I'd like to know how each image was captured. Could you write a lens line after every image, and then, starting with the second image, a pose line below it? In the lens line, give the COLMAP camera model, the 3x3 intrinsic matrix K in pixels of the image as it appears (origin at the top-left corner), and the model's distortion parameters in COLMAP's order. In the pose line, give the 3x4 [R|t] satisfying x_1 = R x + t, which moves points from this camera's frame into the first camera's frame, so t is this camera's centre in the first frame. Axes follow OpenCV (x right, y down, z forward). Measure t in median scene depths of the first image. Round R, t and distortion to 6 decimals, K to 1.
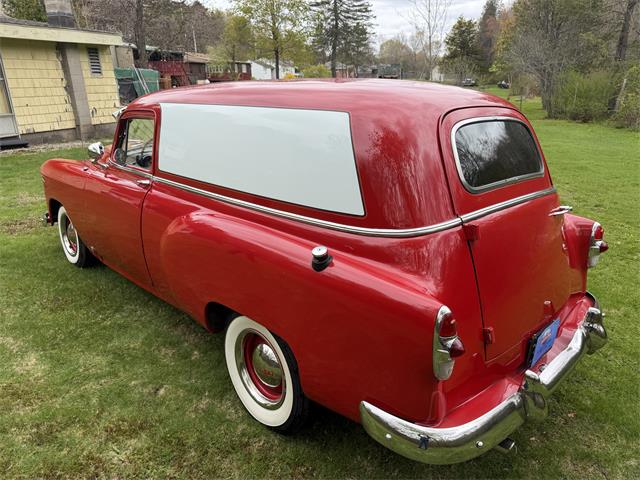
lens RADIAL K [[458.5, 0, 320.0], [0, 458.5, 240.0], [0, 0, 1]] dist [0.010768, -0.005360]
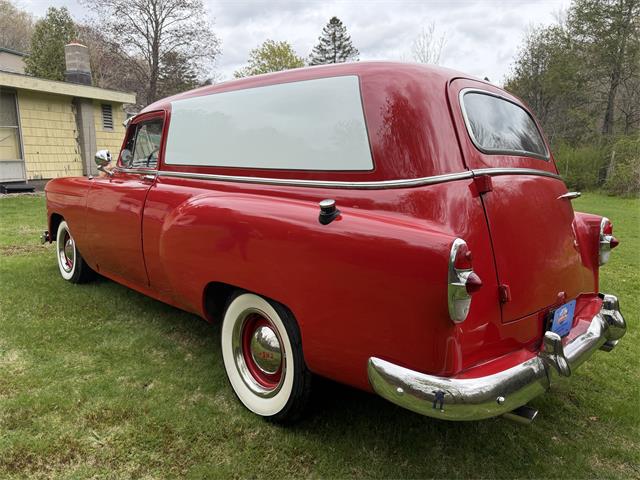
lens RADIAL K [[458.5, 0, 320.0], [0, 458.5, 240.0], [0, 0, 1]] dist [0.010768, -0.005360]
pose [[0.999718, 0.023535, 0.003087, -0.012187], [-0.022748, 0.987081, -0.158600, 0.178021], [-0.006780, 0.158485, 0.987338, 0.035520]]
